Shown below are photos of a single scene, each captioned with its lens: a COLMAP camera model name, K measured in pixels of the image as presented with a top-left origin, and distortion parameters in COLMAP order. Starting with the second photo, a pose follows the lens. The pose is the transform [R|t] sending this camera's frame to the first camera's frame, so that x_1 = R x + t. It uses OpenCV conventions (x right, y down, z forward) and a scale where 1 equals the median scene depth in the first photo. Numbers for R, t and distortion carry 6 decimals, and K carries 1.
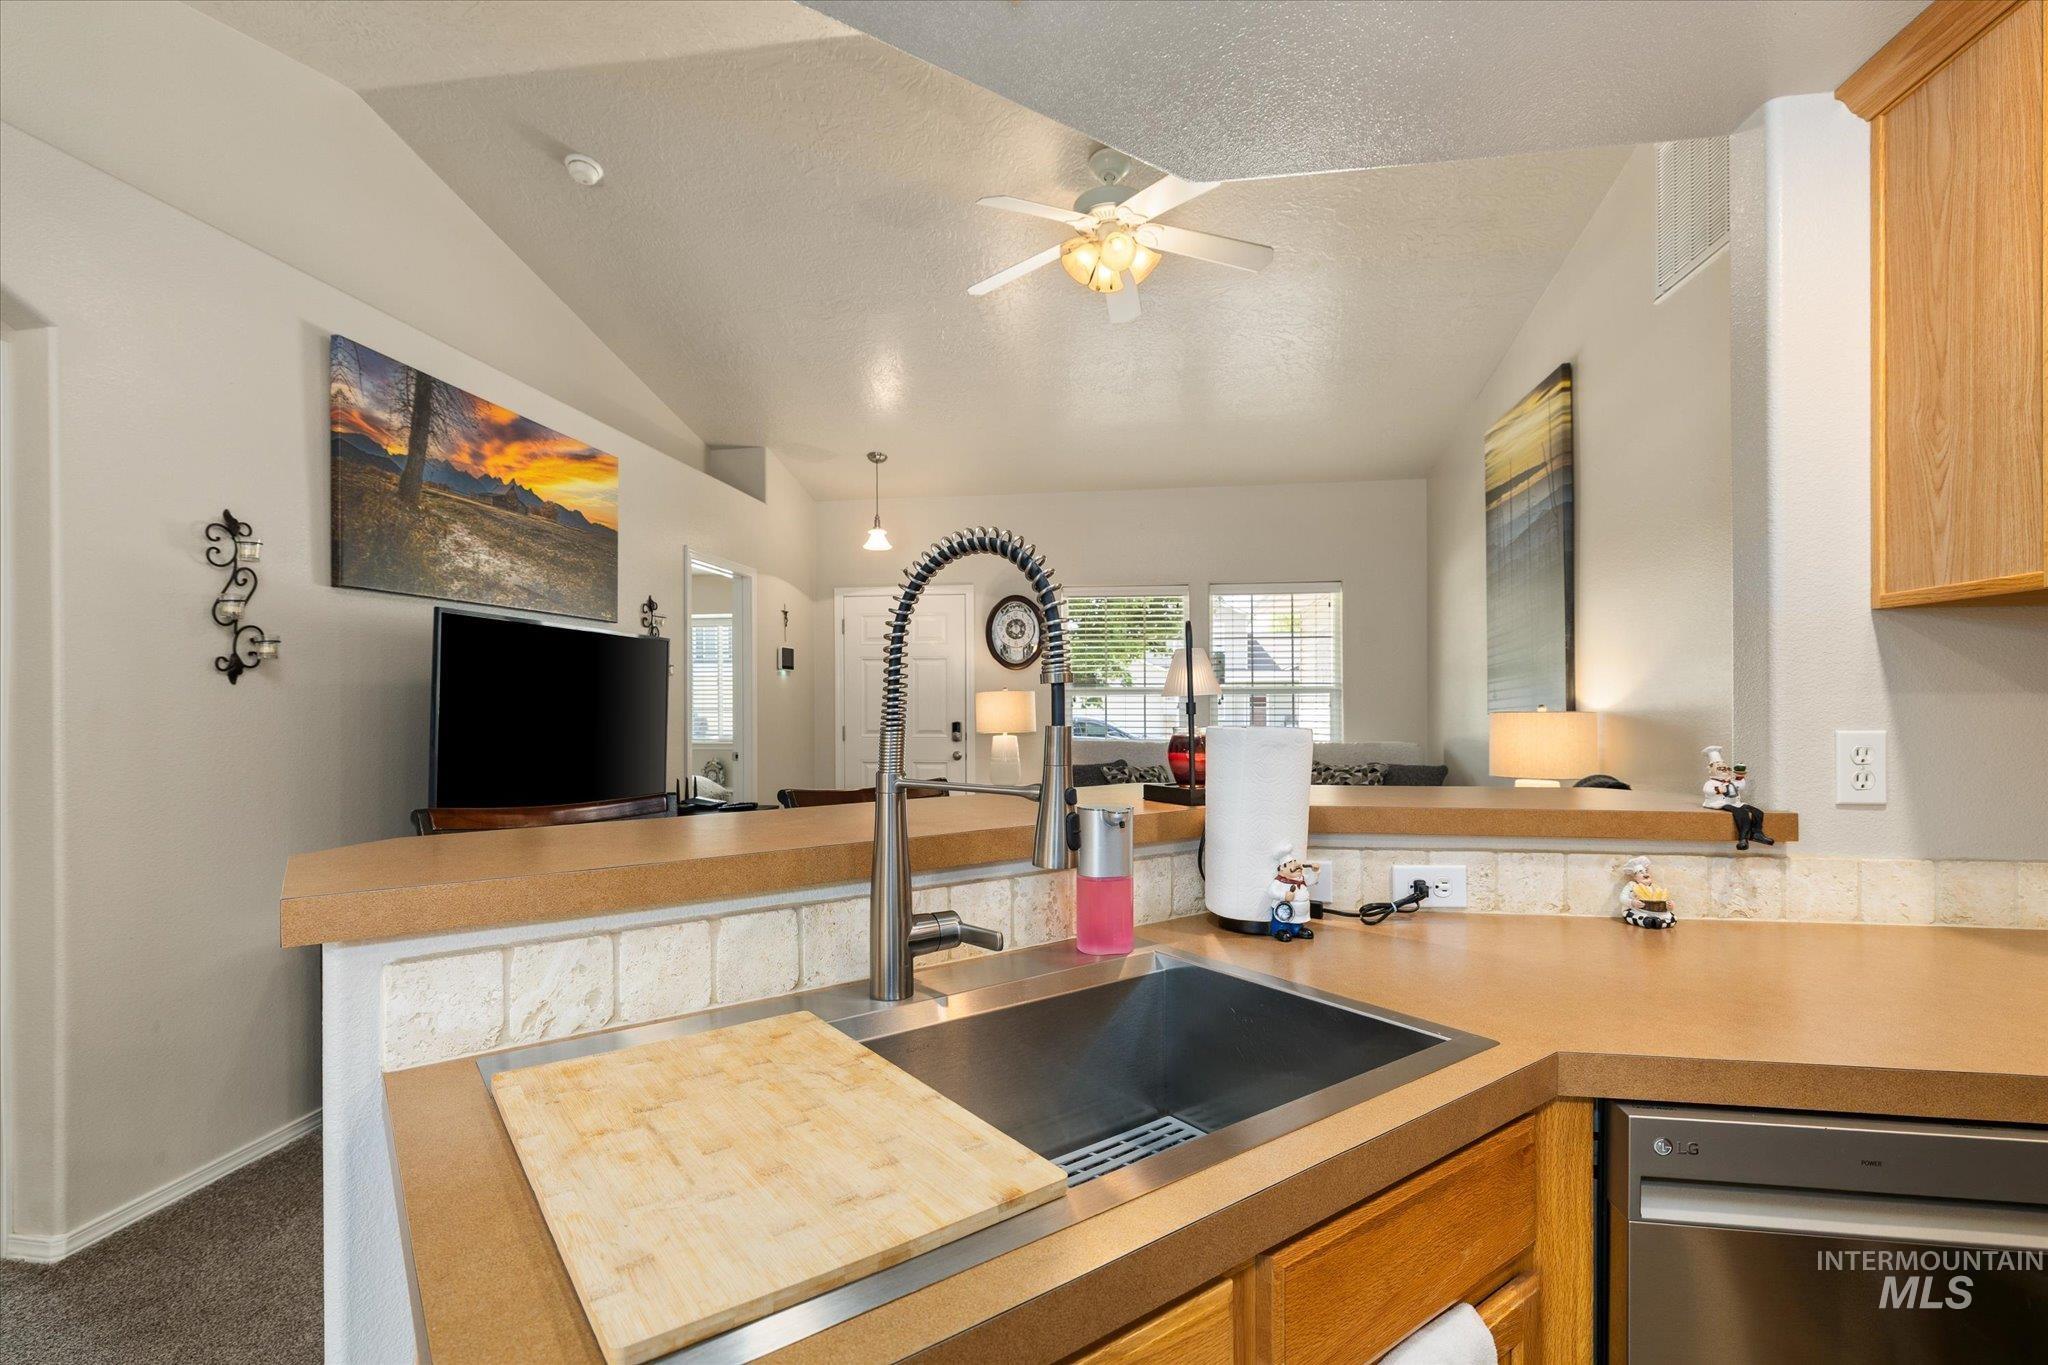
lens RADIAL K [[957.0, 0, 1000.0], [0, 957.0, 706.6], [0, 0, 1]] dist [-0.003833, 0.001801]
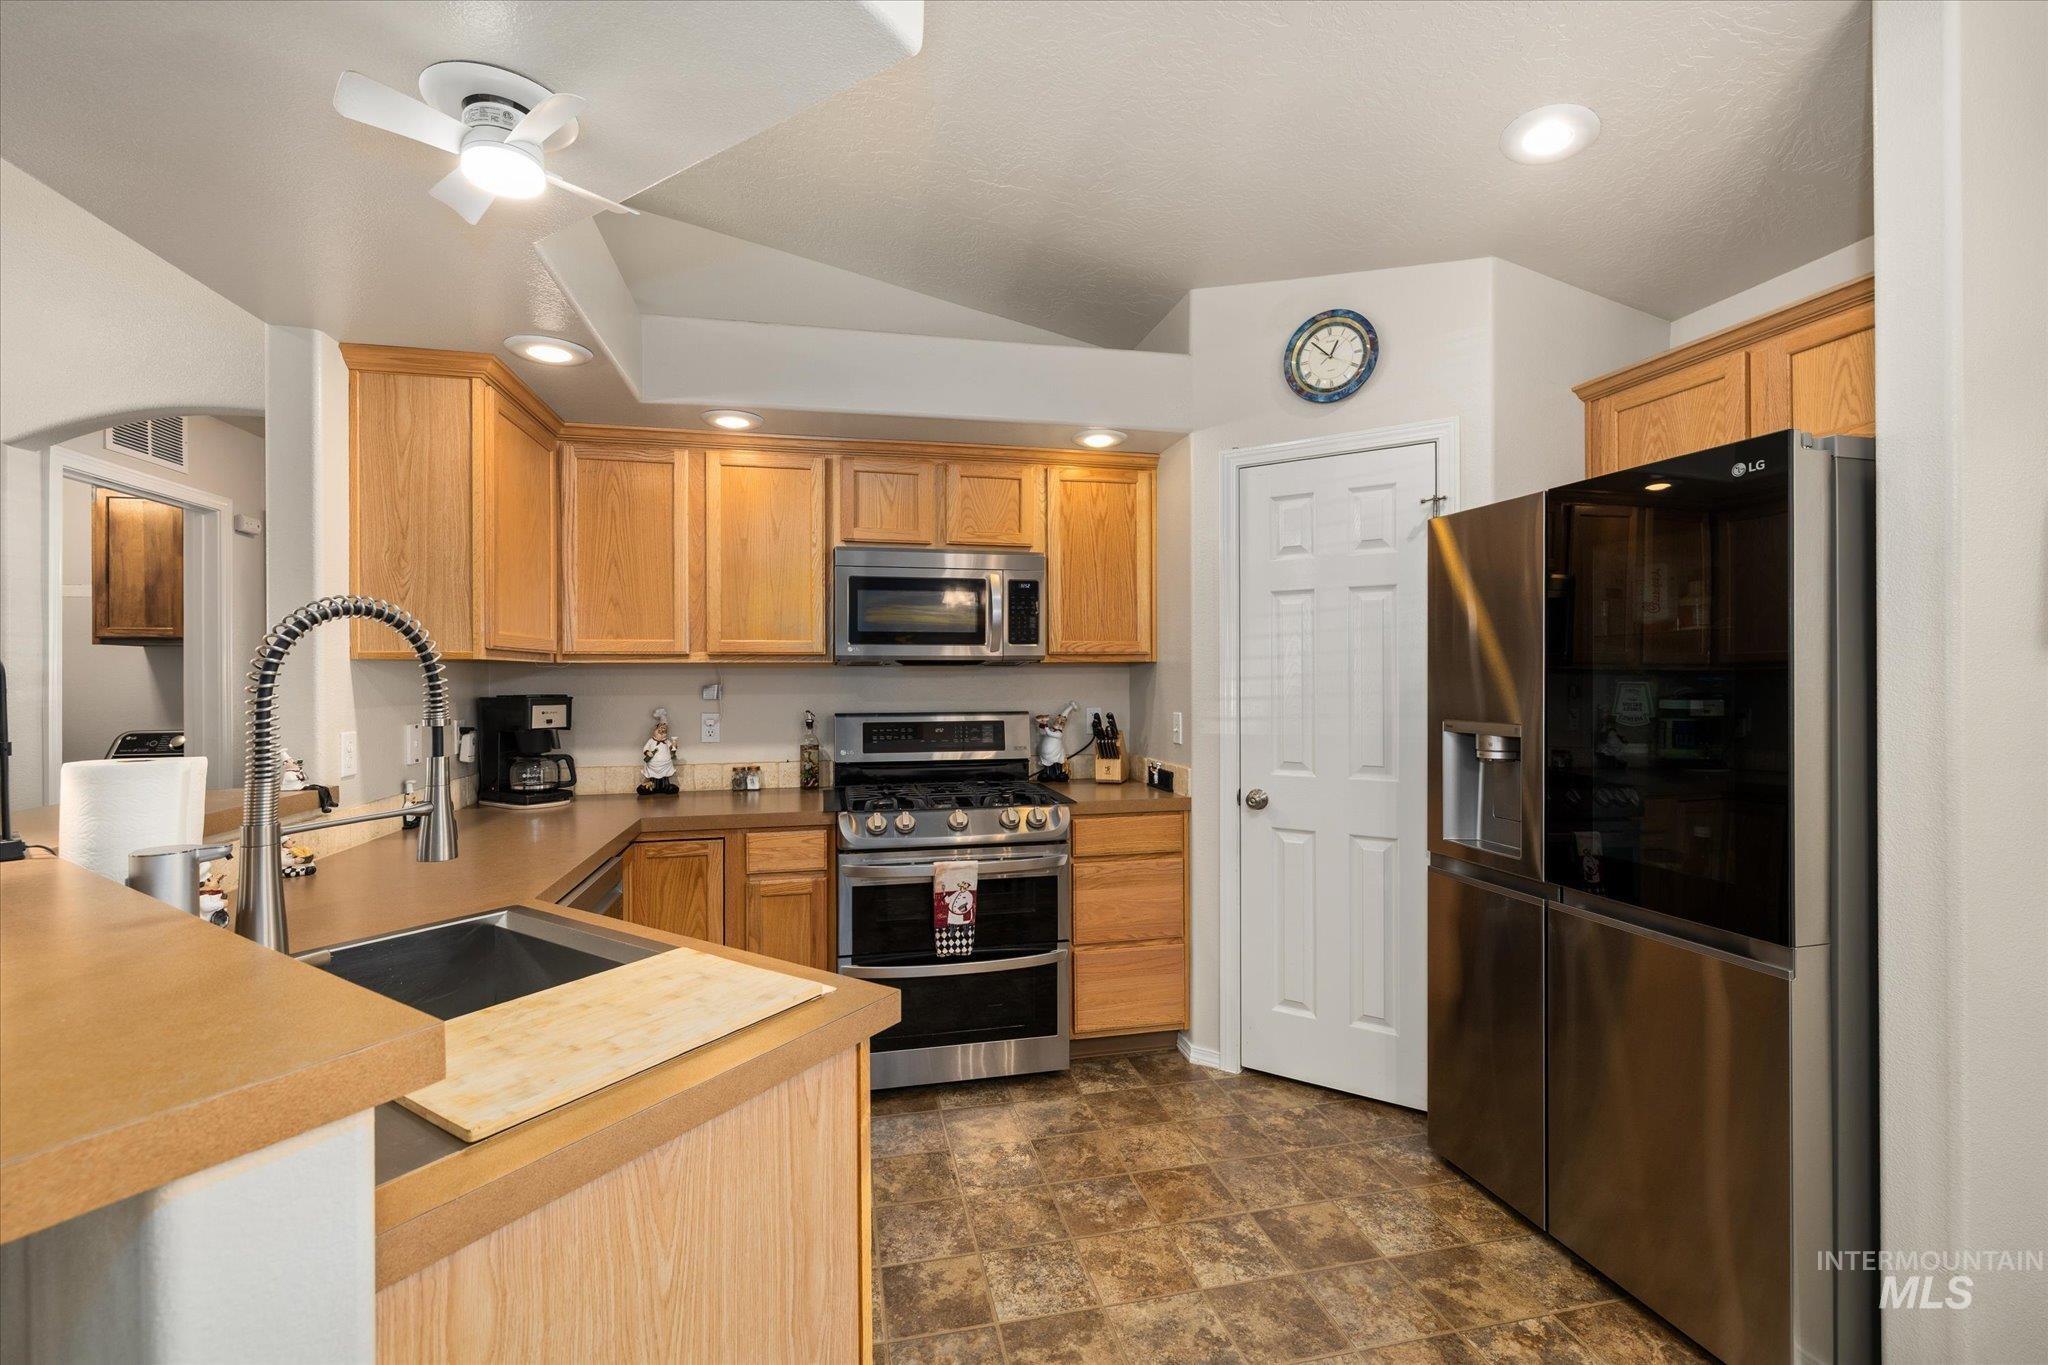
lens RADIAL K [[865.7, 0, 1015.3], [0, 865.7, 677.7], [0, 0, 1]] dist [-0.000580, 0.001558]
pose [[-0.367272, 0.006211, 0.930093, -0.362117], [0.013585, 0.999907, -0.001313, -0.021427], [-0.930014, 0.012153, -0.367322, 0.191051]]
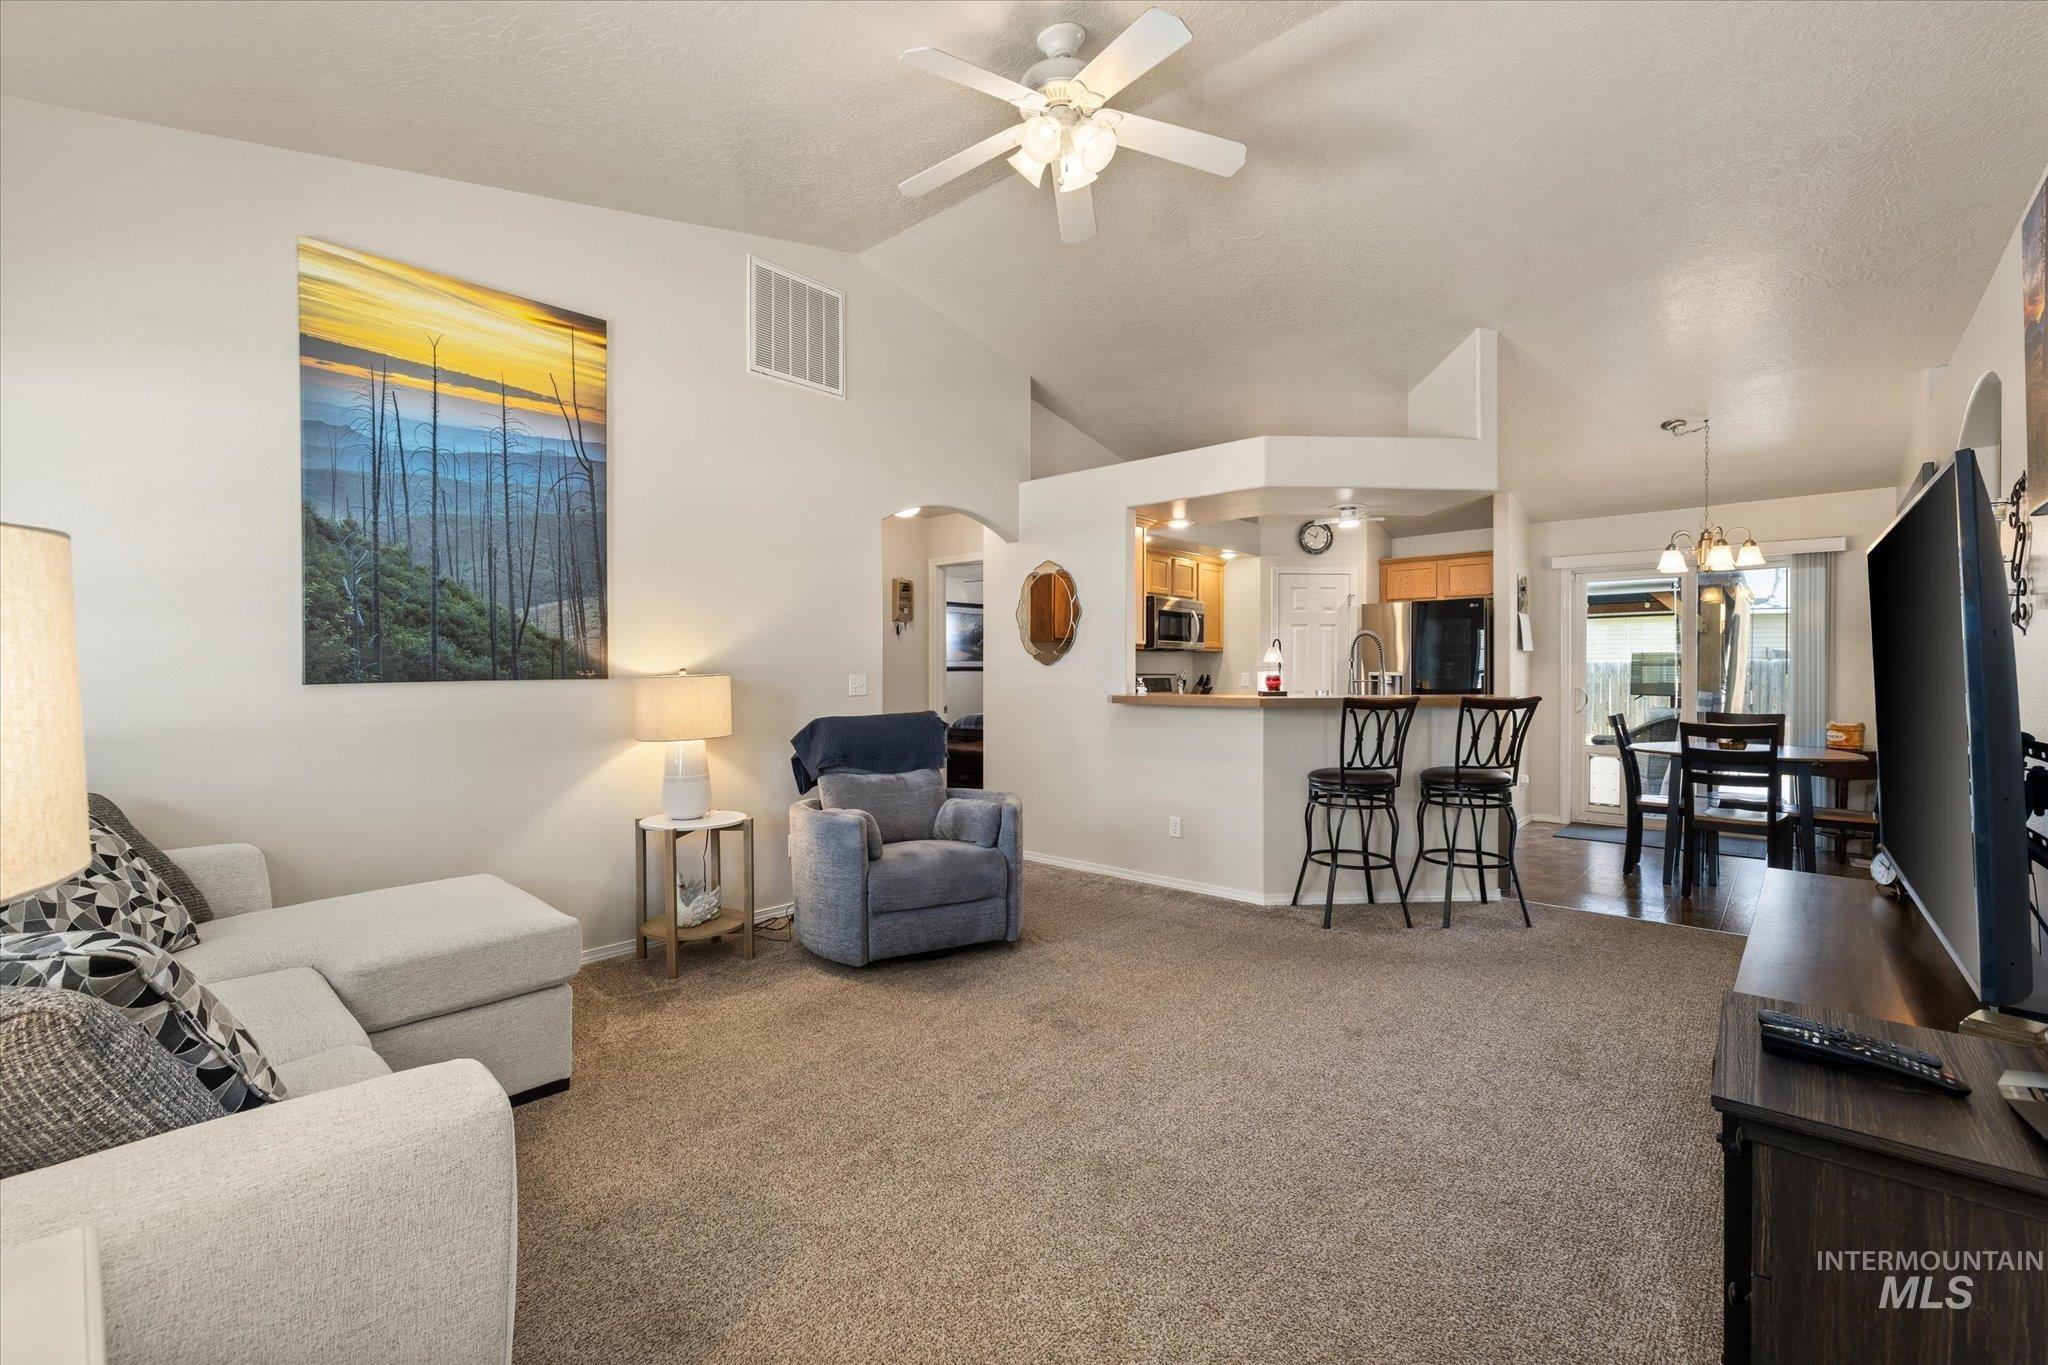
lens RADIAL K [[865.7, 0, 1024.0], [0, 865.7, 673.9], [0, 0, 1]] dist [-0.000580, 0.001558]
pose [[-0.841604, 0.005540, 0.540067, -0.275920], [0.008622, 0.999958, 0.003179, 0.004172], [-0.540027, 0.007332, -0.841616, 1.680297]]
